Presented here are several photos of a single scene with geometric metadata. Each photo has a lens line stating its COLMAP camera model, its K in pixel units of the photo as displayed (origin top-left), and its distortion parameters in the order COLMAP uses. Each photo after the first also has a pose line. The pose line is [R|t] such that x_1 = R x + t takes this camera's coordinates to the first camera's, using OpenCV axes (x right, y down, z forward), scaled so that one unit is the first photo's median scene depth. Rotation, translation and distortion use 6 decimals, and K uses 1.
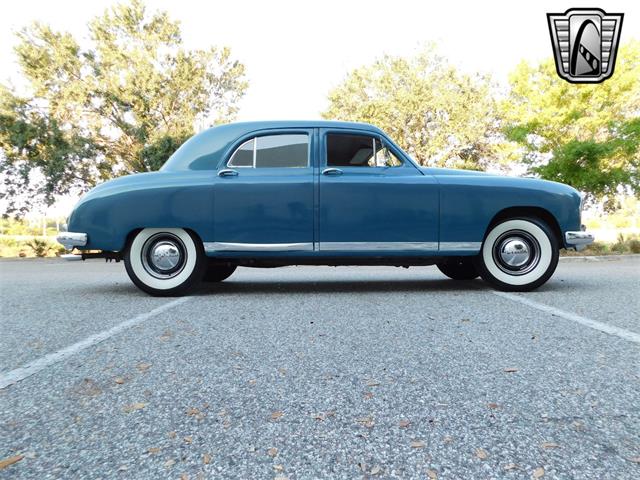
lens RADIAL K [[419.9, 0, 320.3], [0, 419.9, 237.1], [0, 0, 1]] dist [-0.080229, 0.056721]
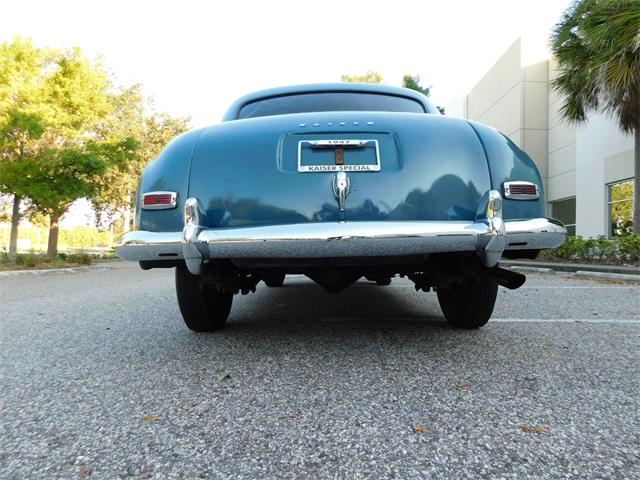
lens RADIAL K [[414.8, 0, 320.0], [0, 414.8, 240.0], [0, 0, 1]] dist [-0.000474, -0.043876]
pose [[0.014606, 0.037509, 0.999190, -1.048549], [-0.023566, 0.999031, -0.037159, 0.026627], [-0.999616, -0.023005, 0.015476, 1.219845]]
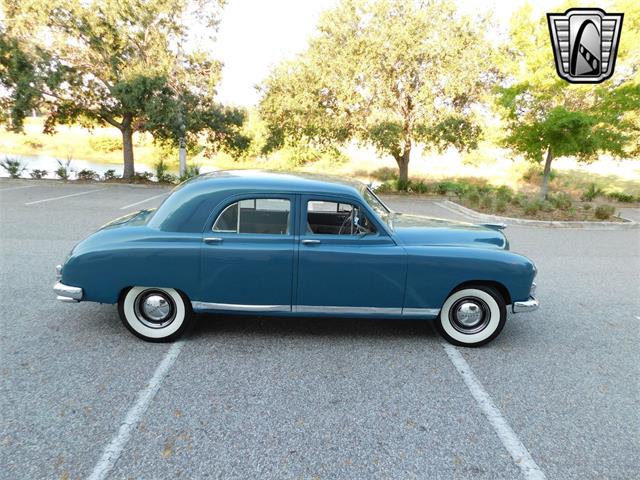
lens RADIAL K [[419.9, 0, 320.3], [0, 419.9, 237.1], [0, 0, 1]] dist [-0.080229, 0.056721]
pose [[0.997583, 0.045393, 0.052601, -0.005549], [-0.057004, 0.967566, 0.246104, -0.426639], [-0.039723, -0.248508, 0.967815, -0.035067]]
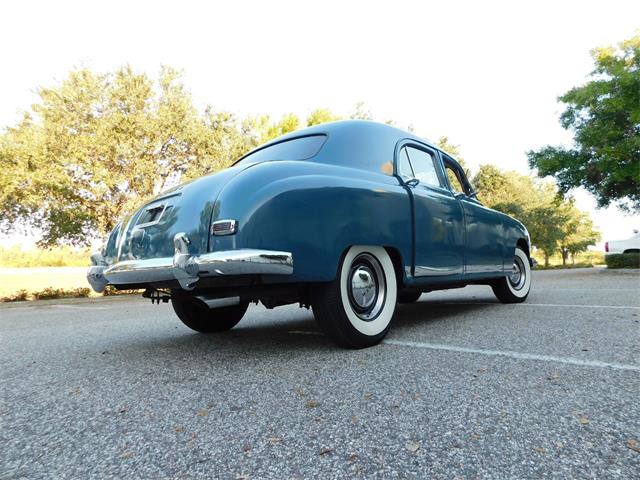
lens RADIAL K [[419.4, 0, 319.4], [0, 419.4, 233.1], [0, 0, 1]] dist [-0.062756, 0.049529]
pose [[0.665675, 0.054841, 0.744224, -0.942688], [0.011669, 0.996409, -0.083861, 0.013856], [-0.746151, 0.064508, 0.662644, 0.577066]]
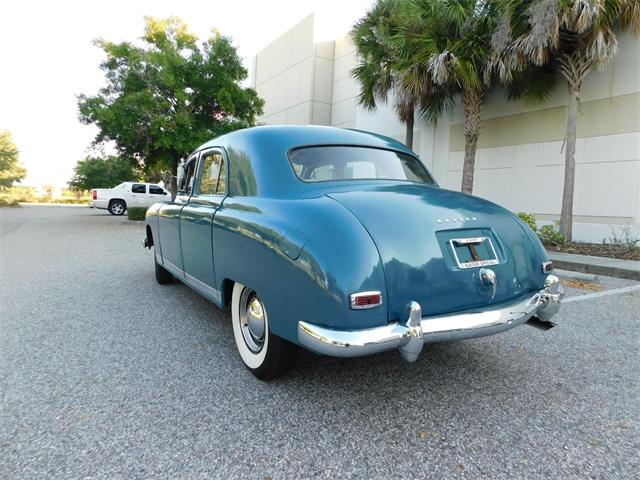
lens RADIAL K [[421.6, 0, 321.6], [0, 421.6, 230.5], [0, 0, 1]] dist [-0.075823, 0.059881]
pose [[-0.518149, -0.062644, 0.852993, -1.007648], [-0.032944, 0.998036, 0.053284, -0.127223], [-0.854656, -0.000492, -0.519195, 1.682220]]
